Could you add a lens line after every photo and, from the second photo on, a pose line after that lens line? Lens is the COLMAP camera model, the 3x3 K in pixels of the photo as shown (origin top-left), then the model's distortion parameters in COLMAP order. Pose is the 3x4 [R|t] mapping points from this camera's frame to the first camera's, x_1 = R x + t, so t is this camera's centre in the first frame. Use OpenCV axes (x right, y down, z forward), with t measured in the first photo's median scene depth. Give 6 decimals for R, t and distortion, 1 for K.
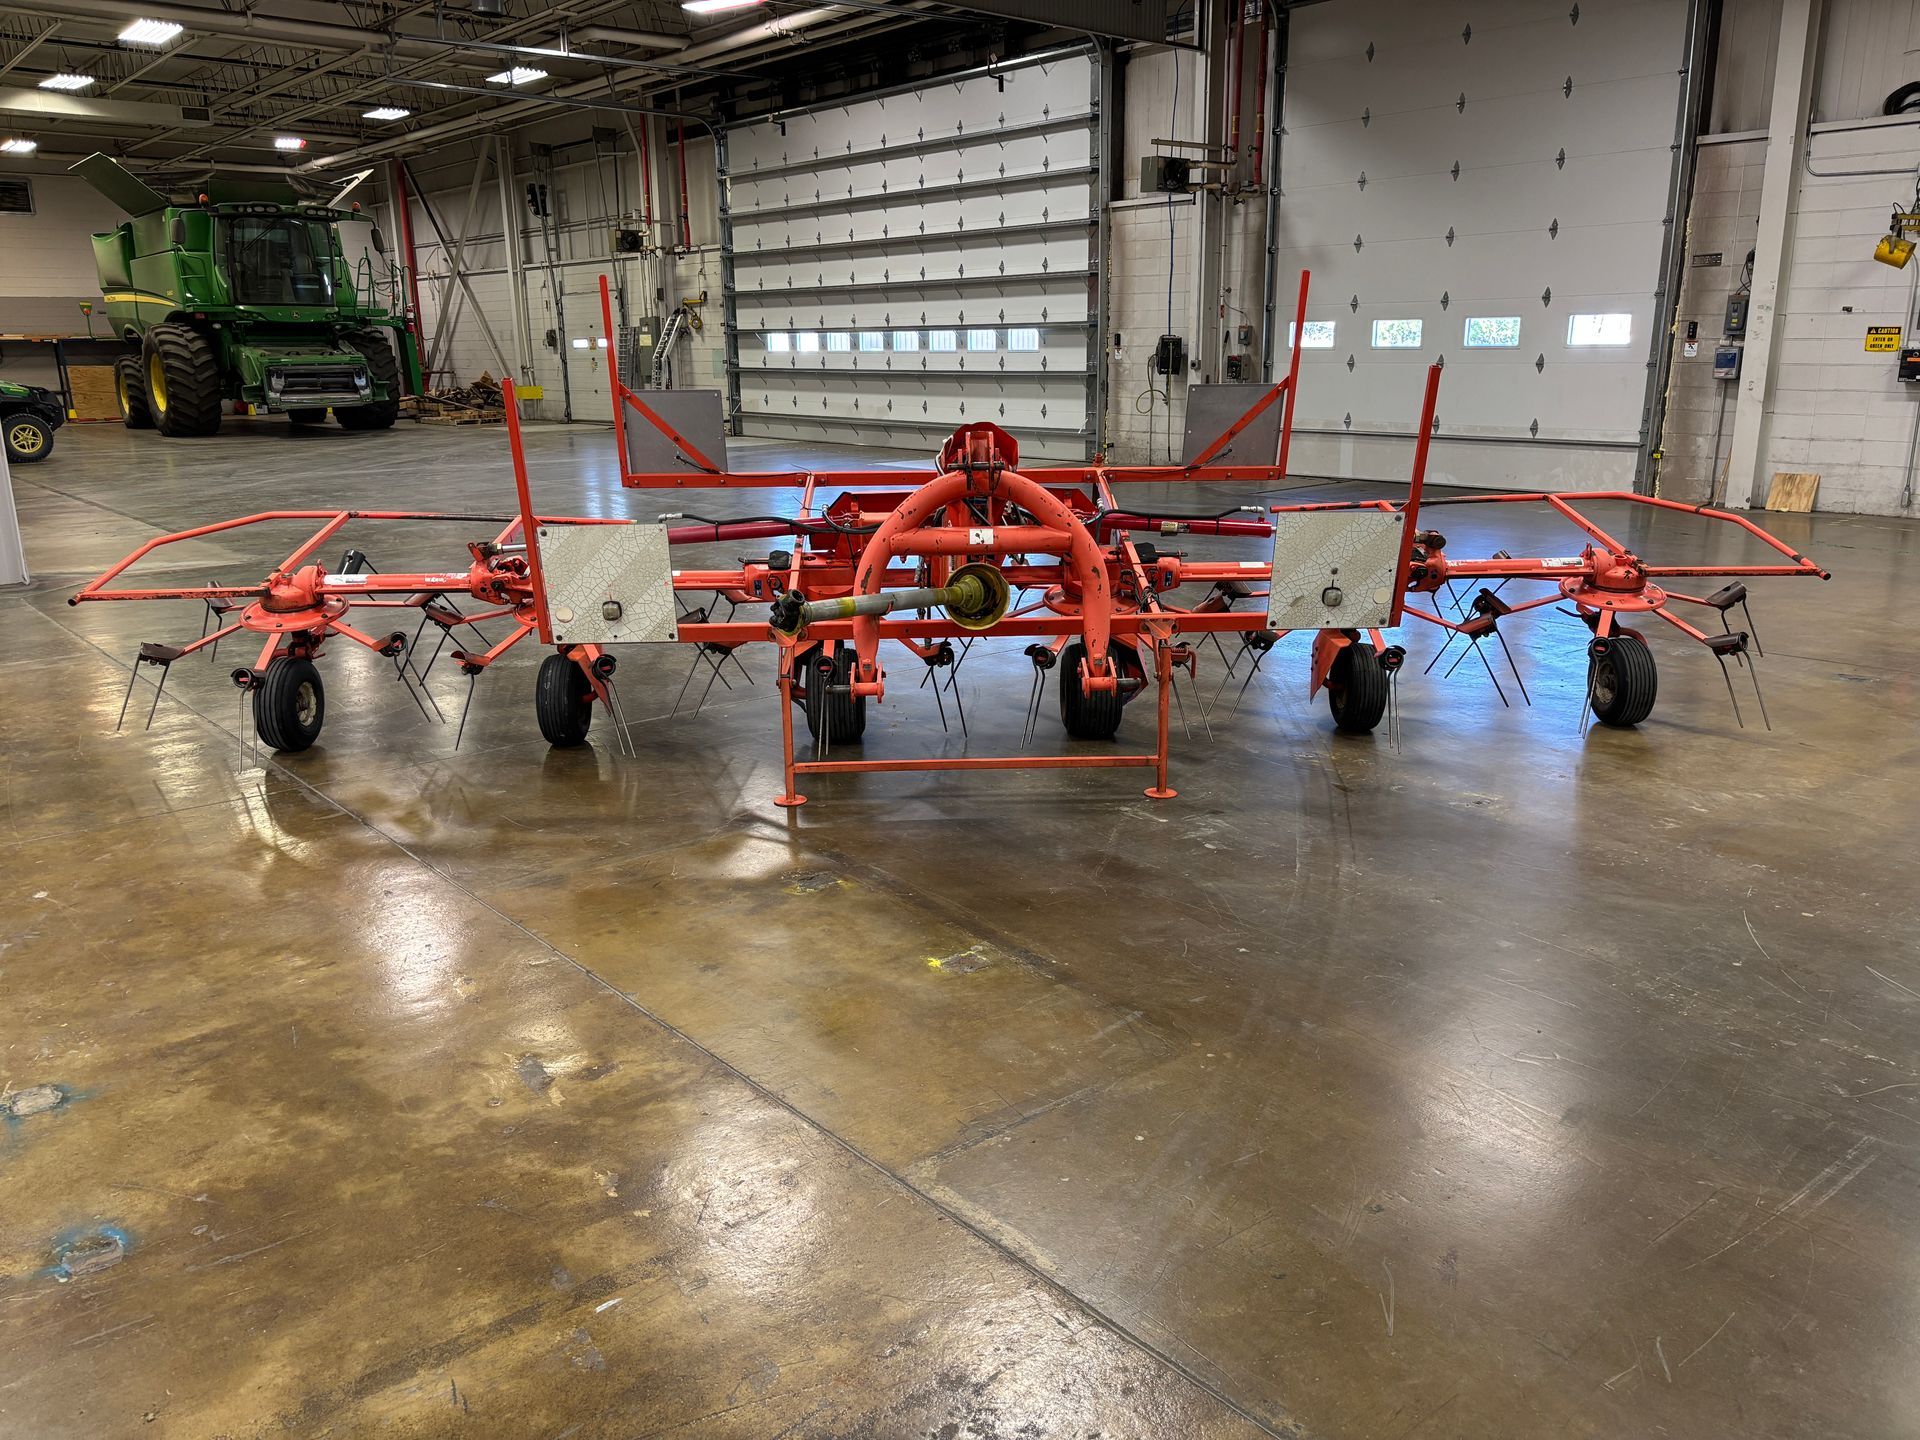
lens RADIAL K [[1445.2, 0, 948.2], [0, 1445.2, 718.0], [0, 0, 1]] dist [0.042743, -0.041637]
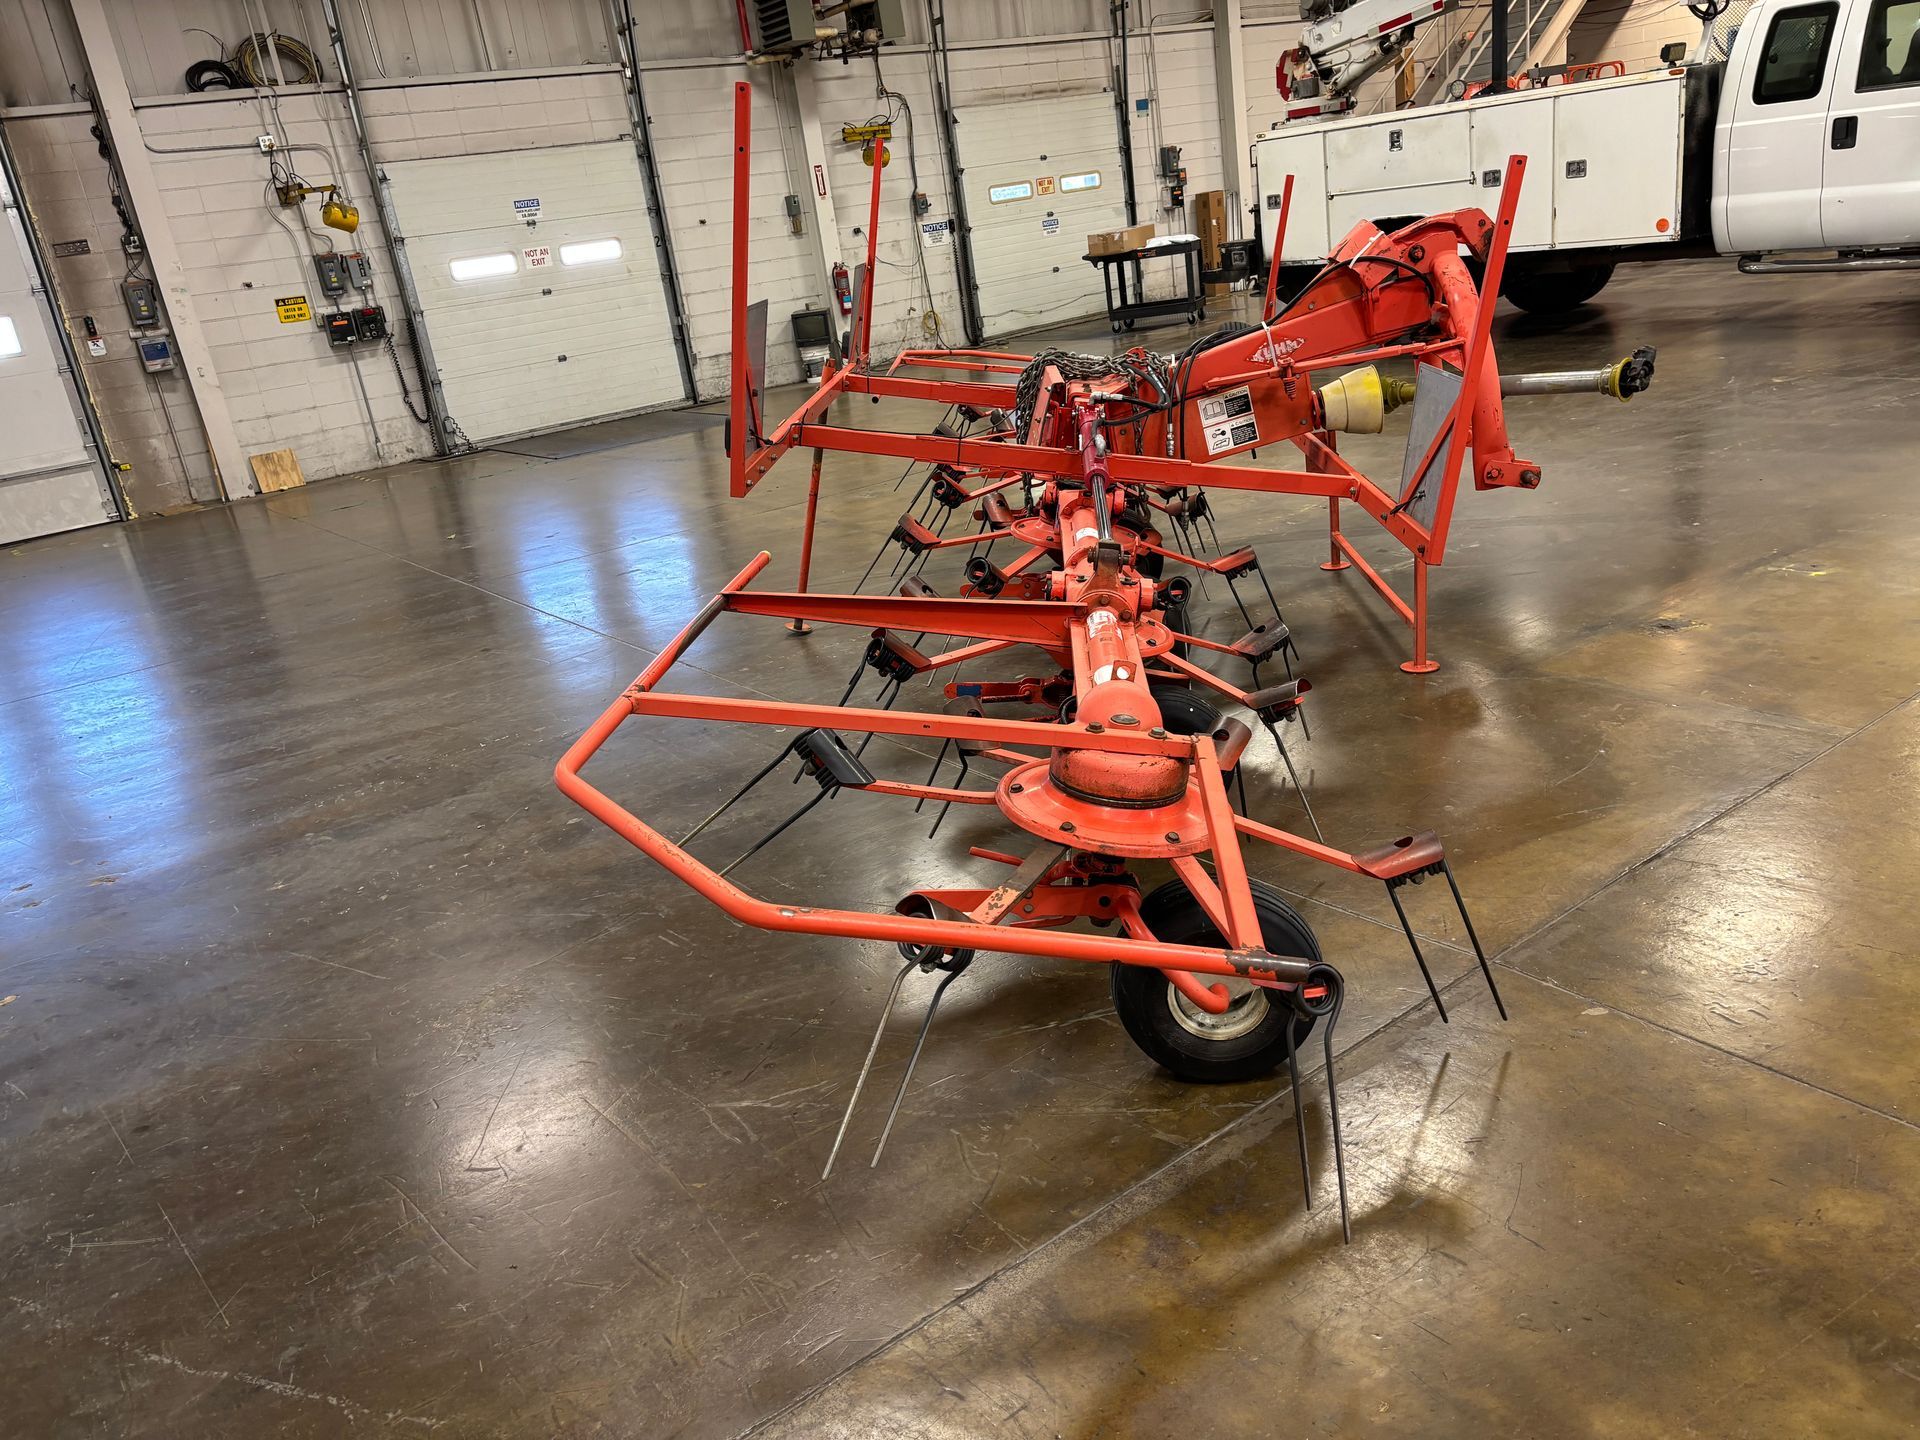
lens RADIAL K [[1445.2, 0, 970.4], [0, 1445.2, 722.3], [0, 0, 1]] dist [0.042743, -0.041637]
pose [[0.074212, -0.331712, 0.940457, -0.300613], [0.377981, 0.882049, 0.281283, -0.081841], [-0.922834, 0.334601, 0.190840, 0.338949]]
